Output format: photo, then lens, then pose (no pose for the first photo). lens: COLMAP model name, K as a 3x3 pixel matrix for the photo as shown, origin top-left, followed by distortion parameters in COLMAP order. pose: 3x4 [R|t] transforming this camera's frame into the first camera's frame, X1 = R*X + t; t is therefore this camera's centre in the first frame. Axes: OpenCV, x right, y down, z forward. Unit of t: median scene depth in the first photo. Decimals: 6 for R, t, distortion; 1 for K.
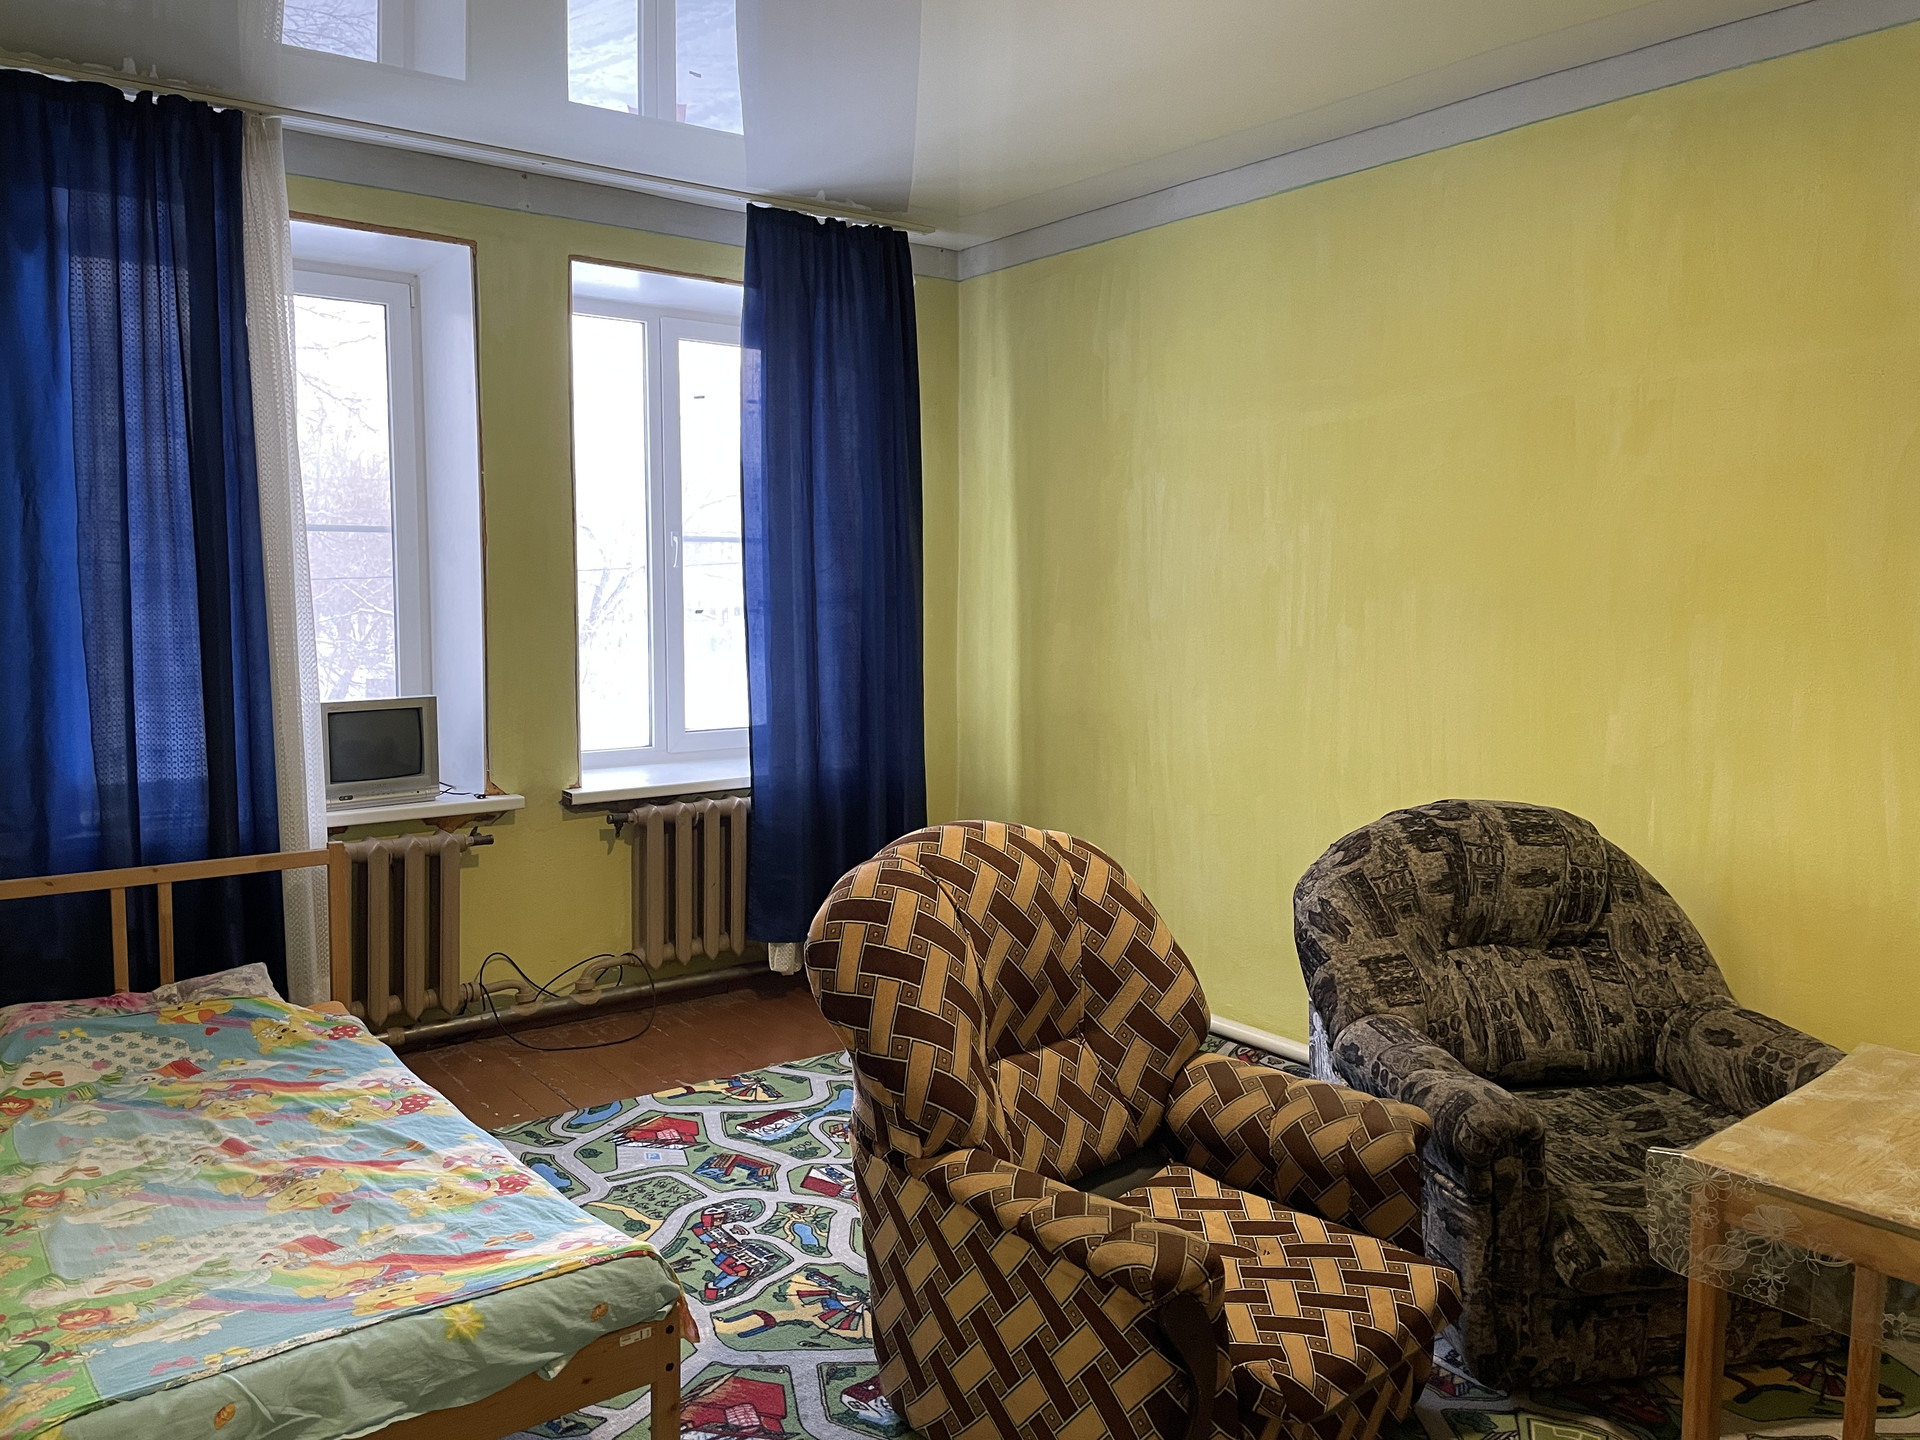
lens RADIAL K [[1454.2, 0, 969.7], [0, 1454.2, 716.3], [0, 0, 1]] dist [0.059677, -0.048764]
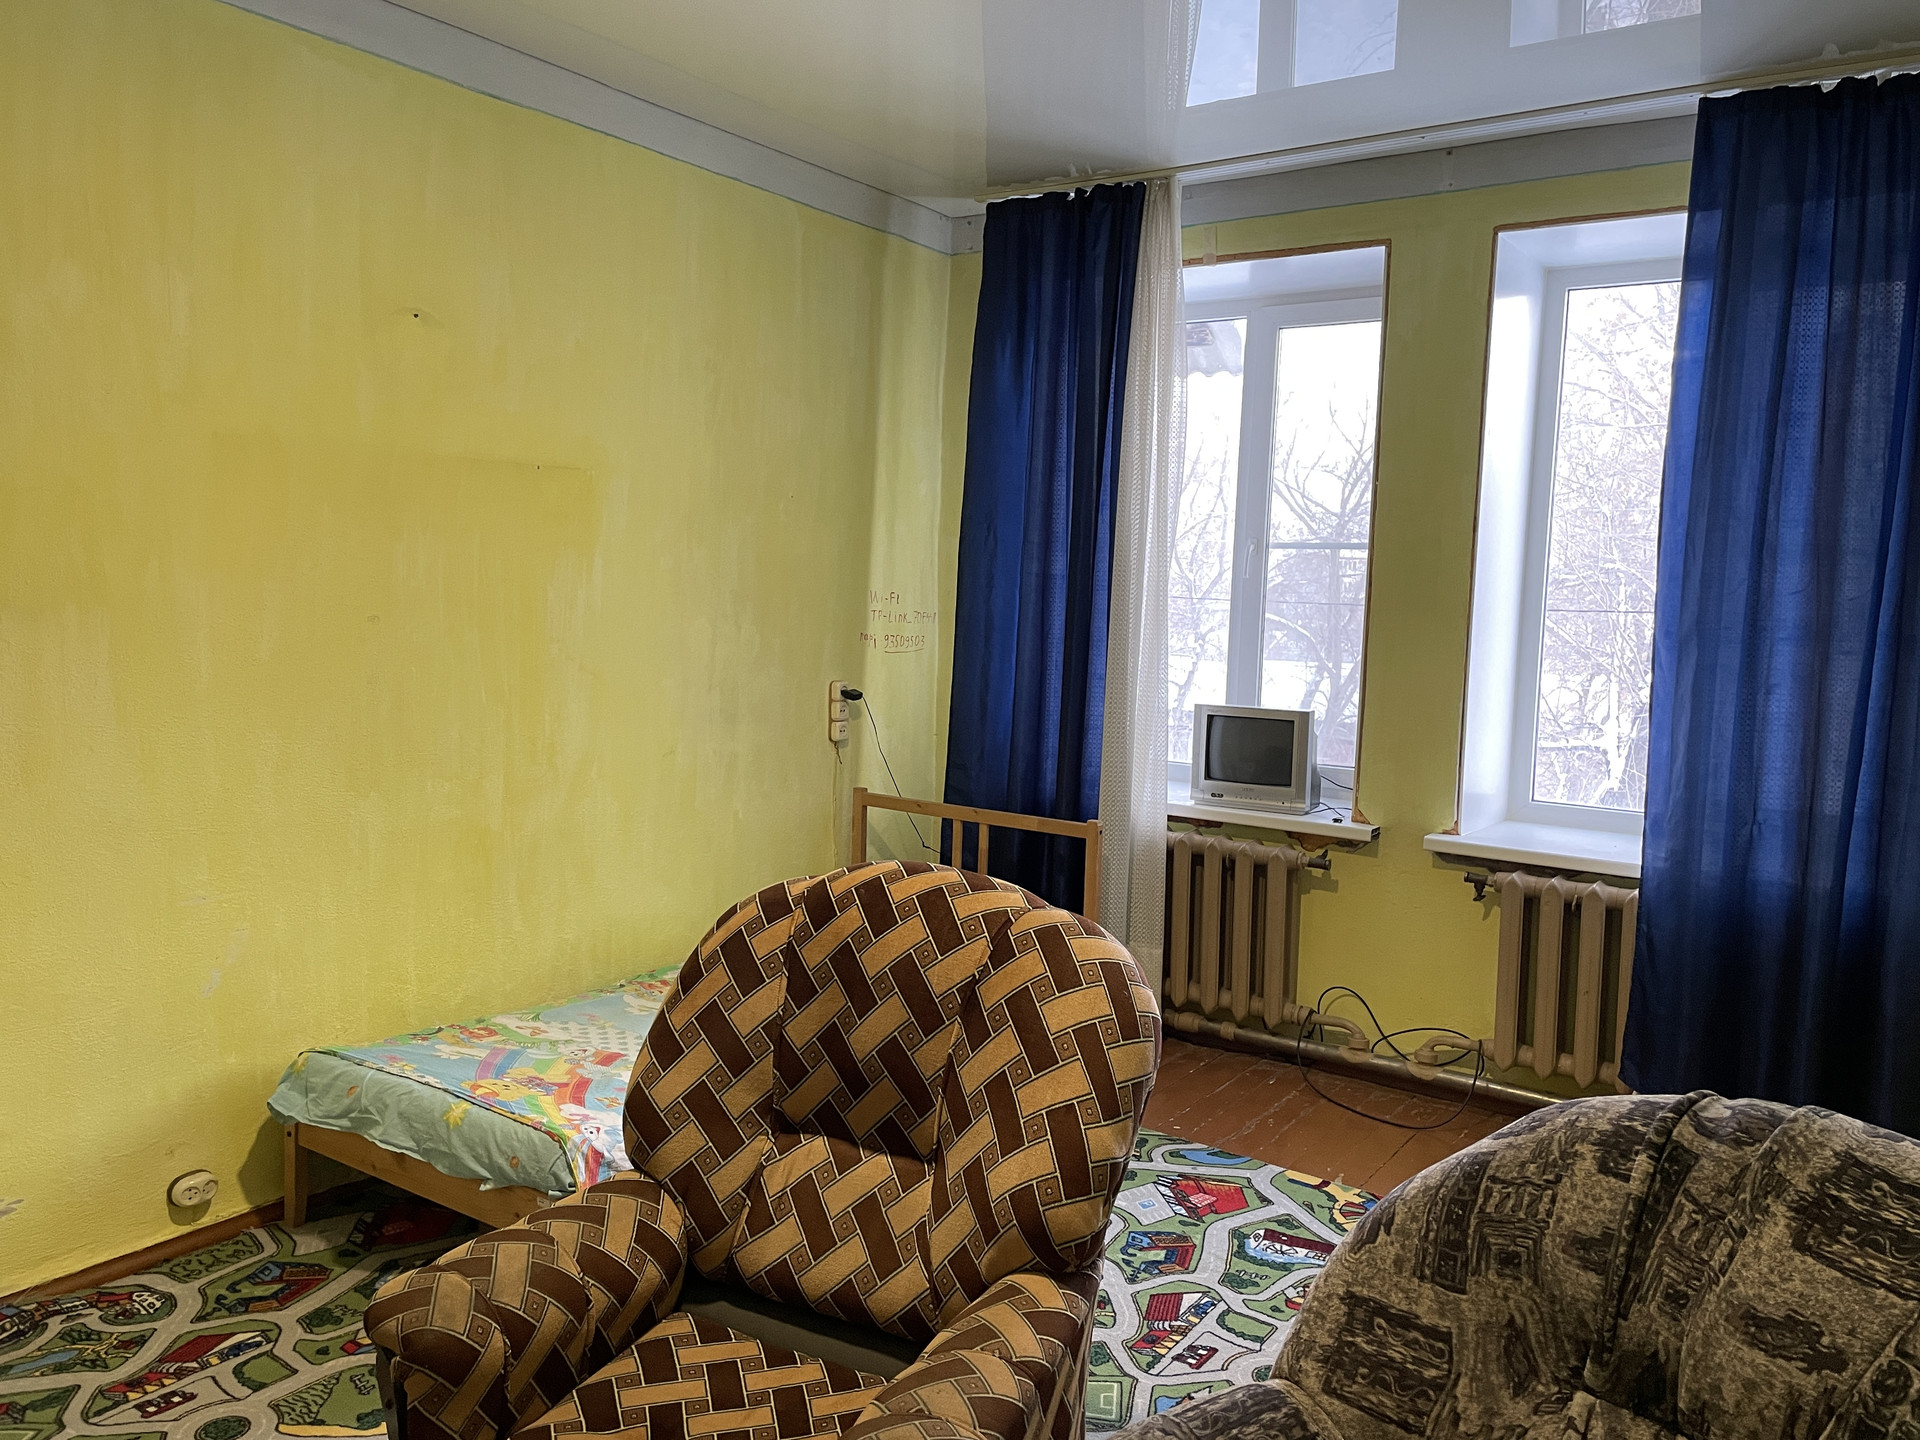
lens RADIAL K [[1454.2, 0, 964.1], [0, 1454.2, 707.5], [0, 0, 1]] dist [0.059677, -0.048764]
pose [[0.315374, 0.090509, -0.944641, 0.563471], [-0.120744, 0.991178, 0.054657, -0.047518], [0.941255, 0.096822, 0.323520, 0.524074]]
